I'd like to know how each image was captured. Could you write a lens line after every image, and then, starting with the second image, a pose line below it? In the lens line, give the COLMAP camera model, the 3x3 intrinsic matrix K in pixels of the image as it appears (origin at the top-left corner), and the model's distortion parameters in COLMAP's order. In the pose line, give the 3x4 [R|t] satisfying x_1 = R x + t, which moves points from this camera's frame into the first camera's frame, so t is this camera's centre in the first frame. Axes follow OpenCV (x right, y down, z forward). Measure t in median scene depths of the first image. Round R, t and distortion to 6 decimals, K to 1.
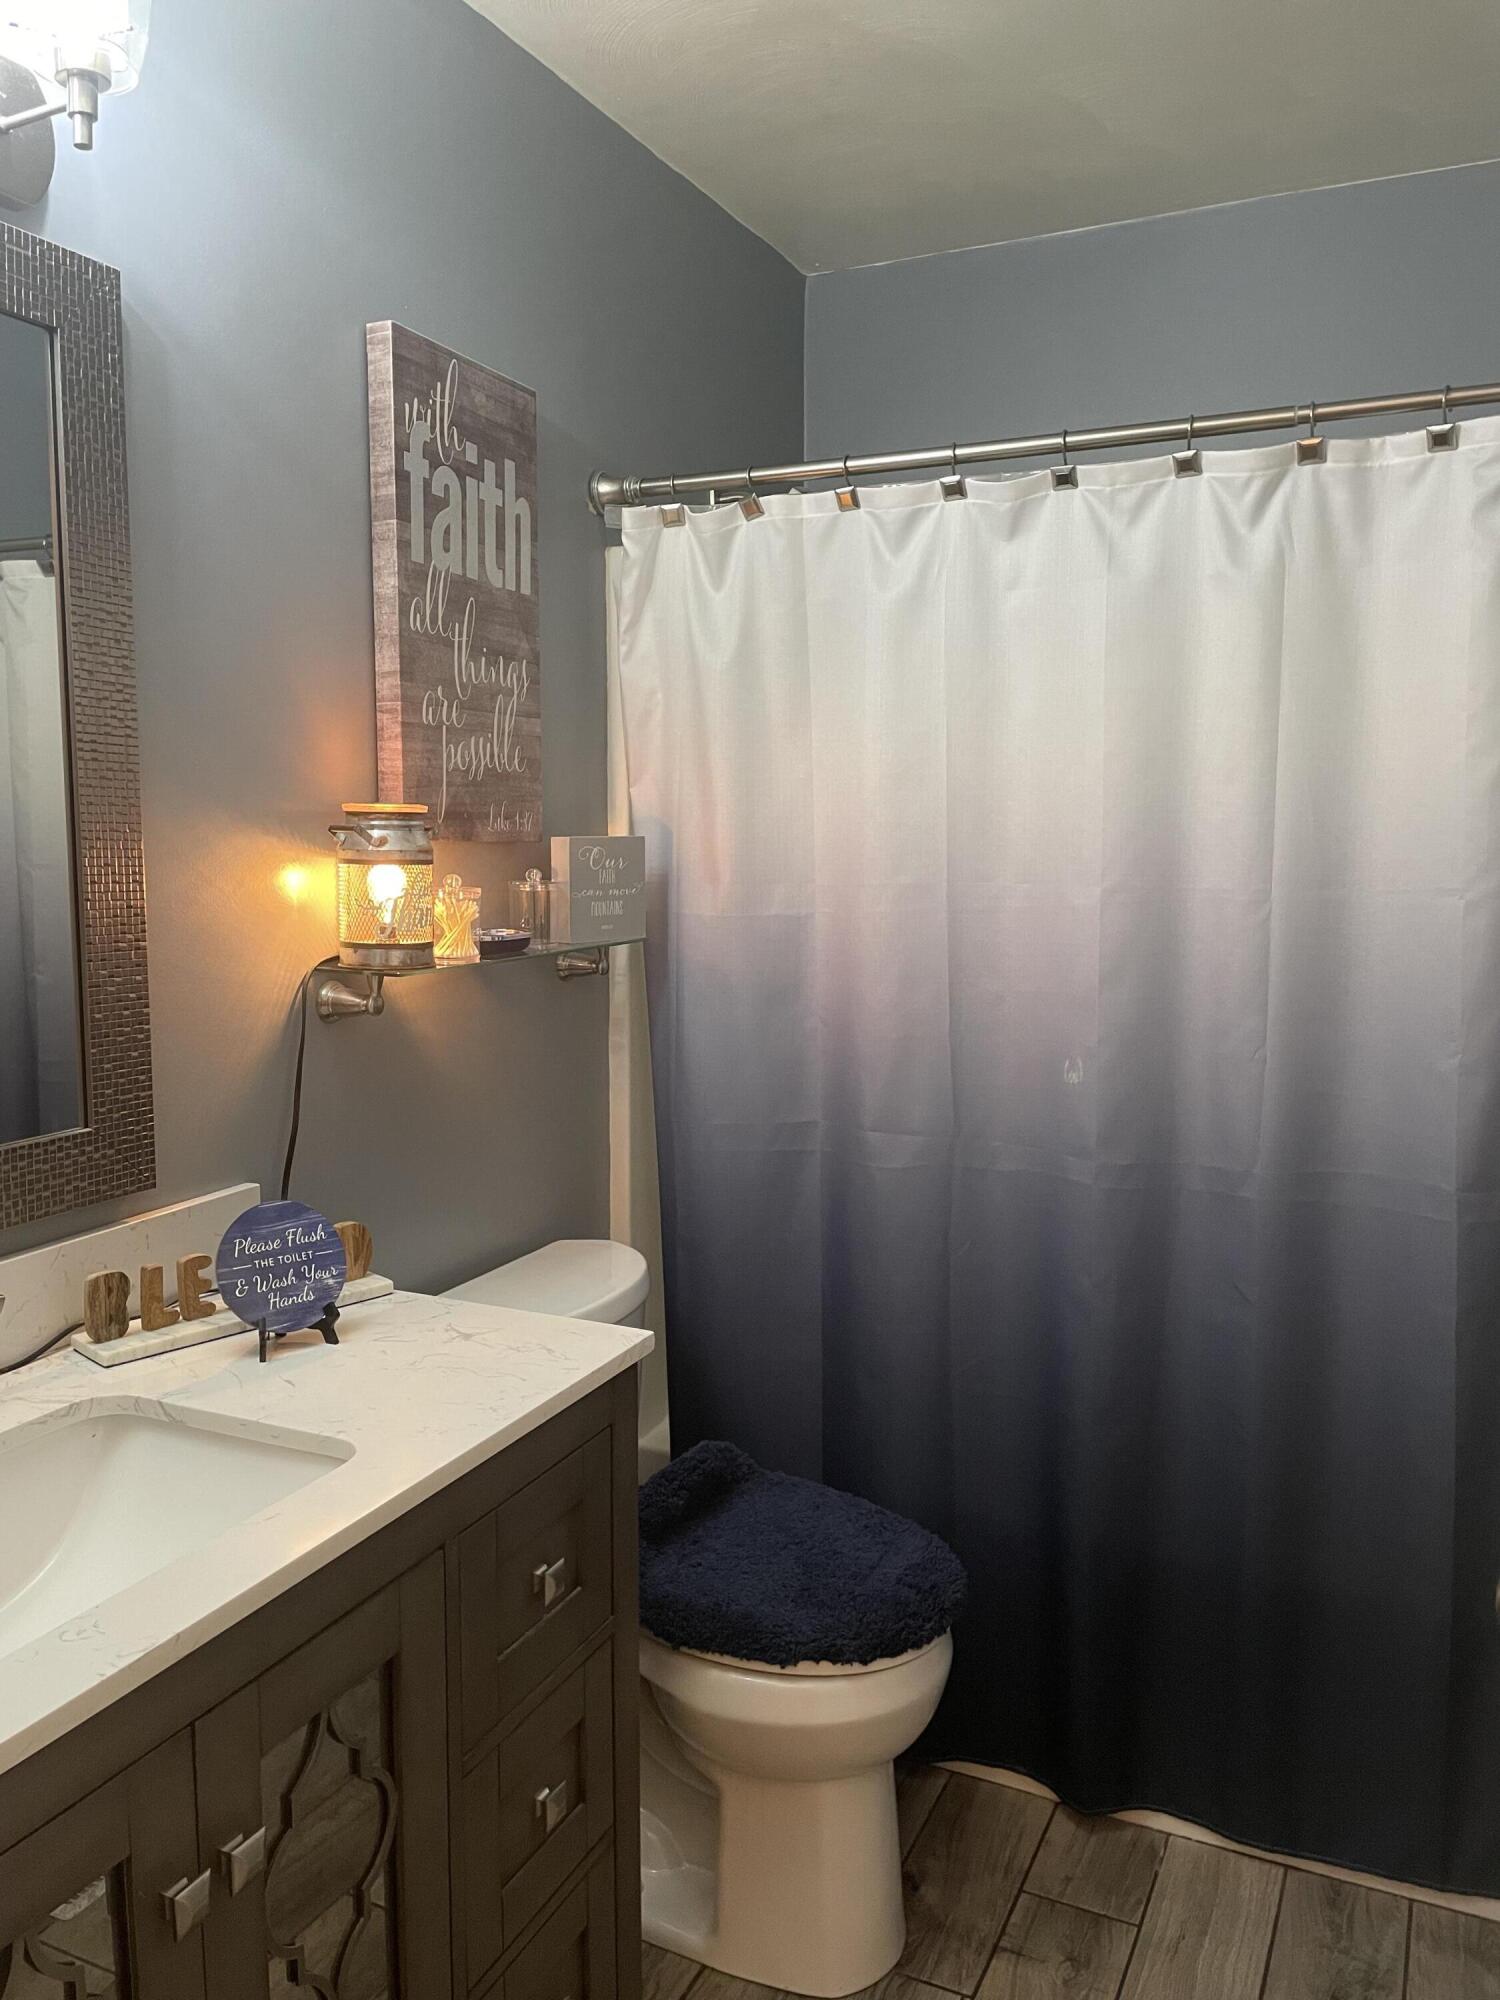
lens RADIAL K [[1545.4, 0, 750.0], [0, 1545.4, 1000.0], [0, 0, 1]] dist [0.064441, -0.001292]
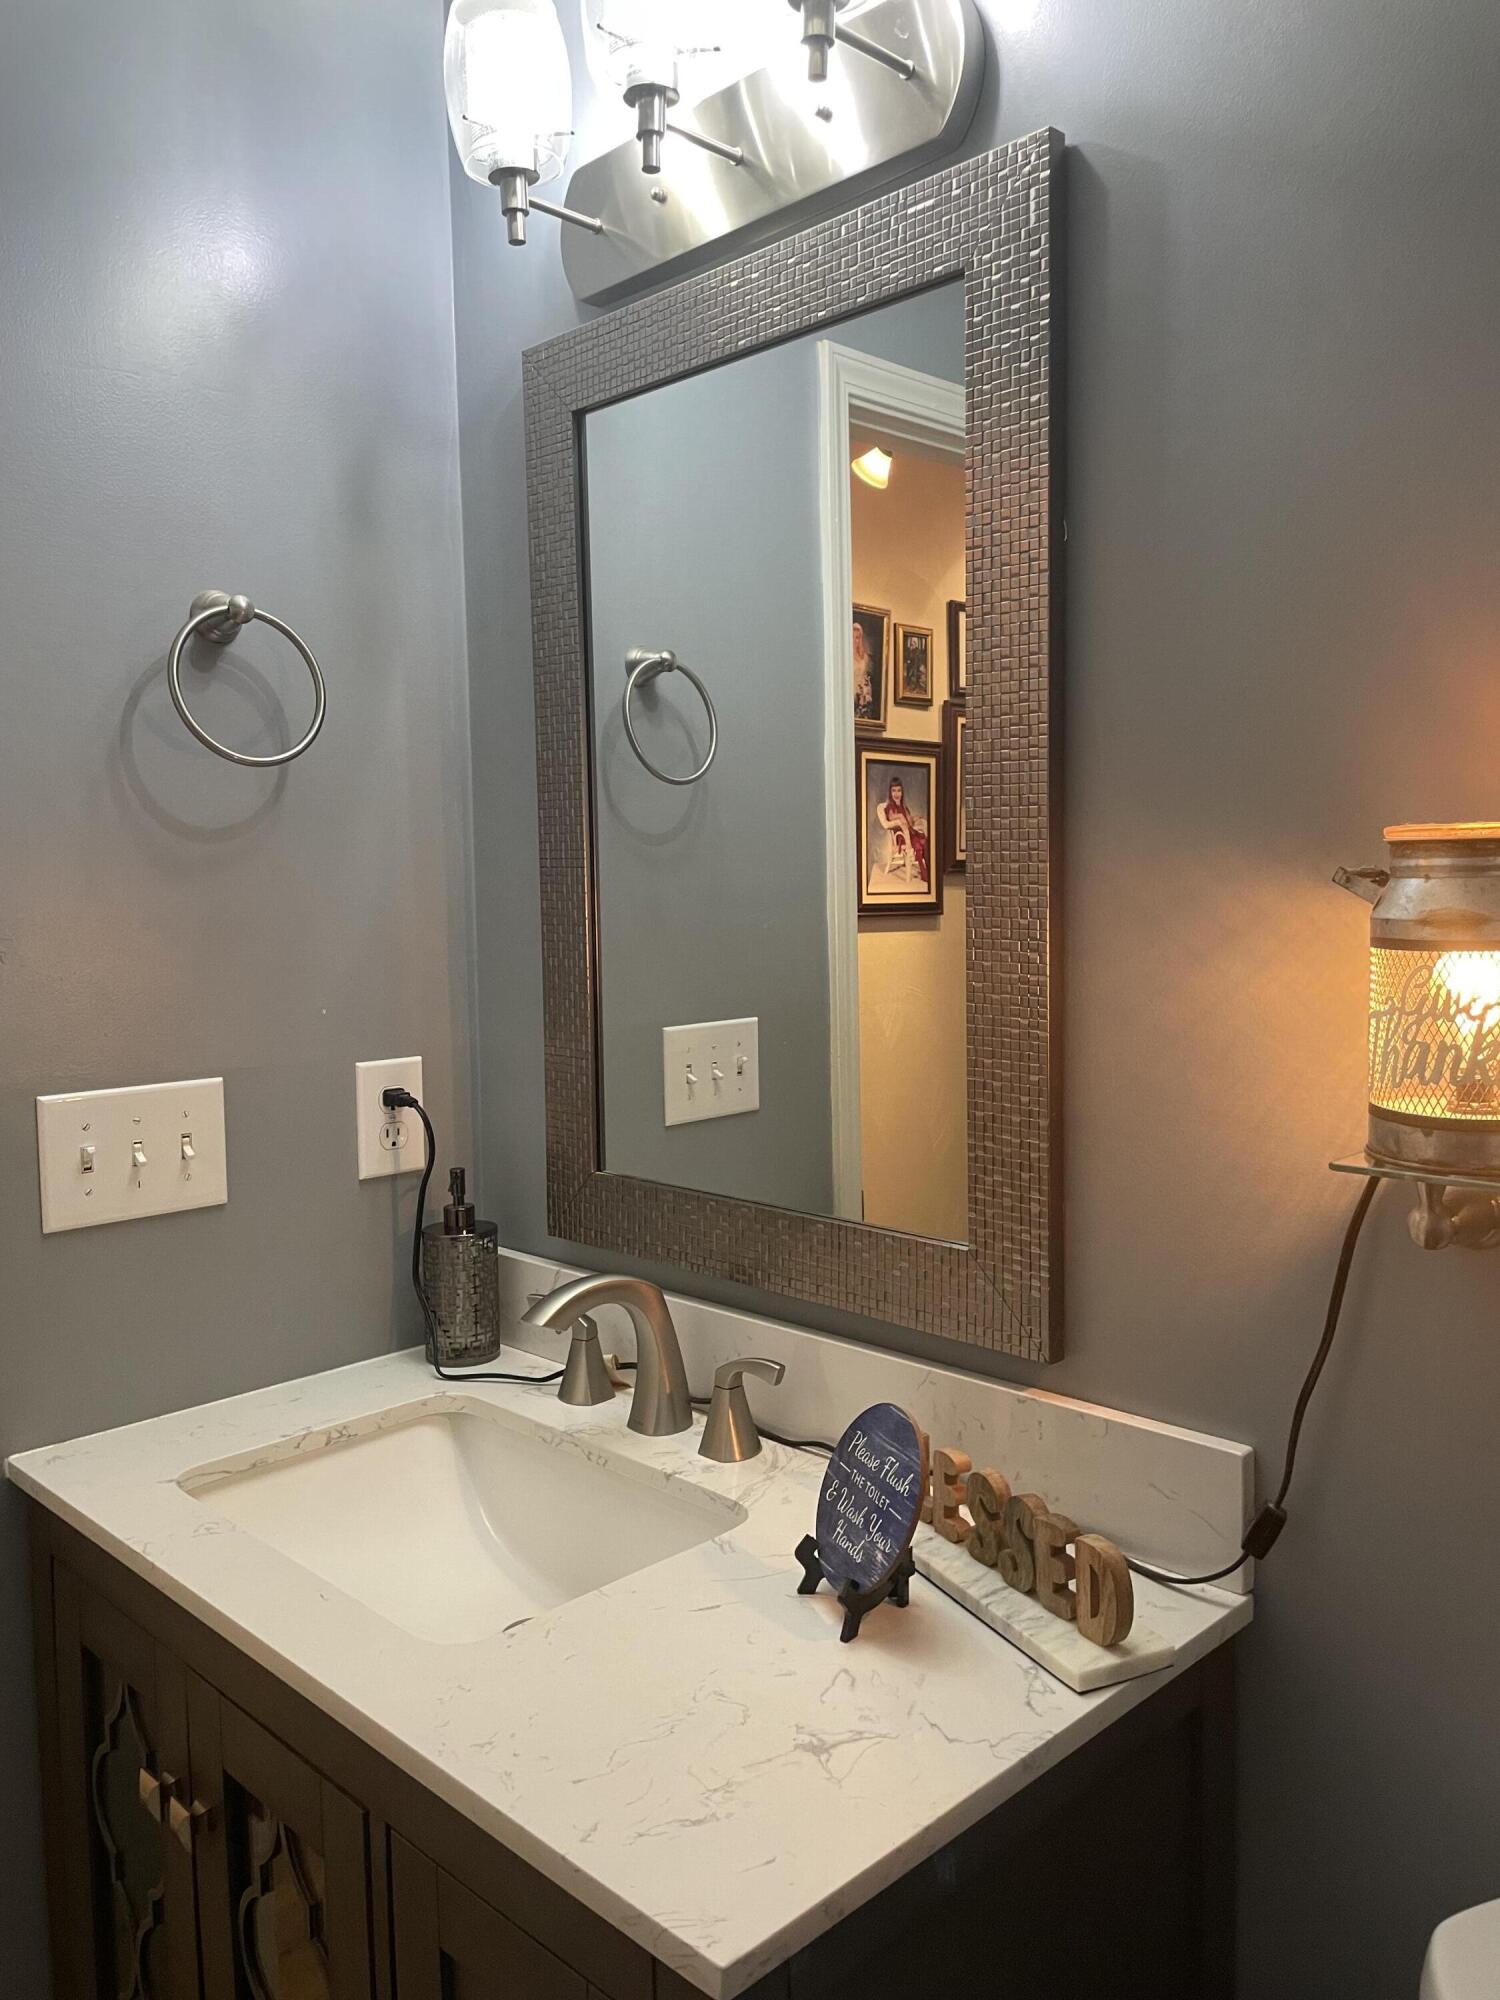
lens RADIAL K [[1545.4, 0, 750.0], [0, 1545.4, 1000.0], [0, 0, 1]] dist [0.064441, -0.001292]
pose [[-0.345917, 0.081776, -0.934695, 0.312117], [-0.091000, 0.988574, 0.120168, -0.114723], [0.933842, 0.126626, -0.334523, 1.002870]]
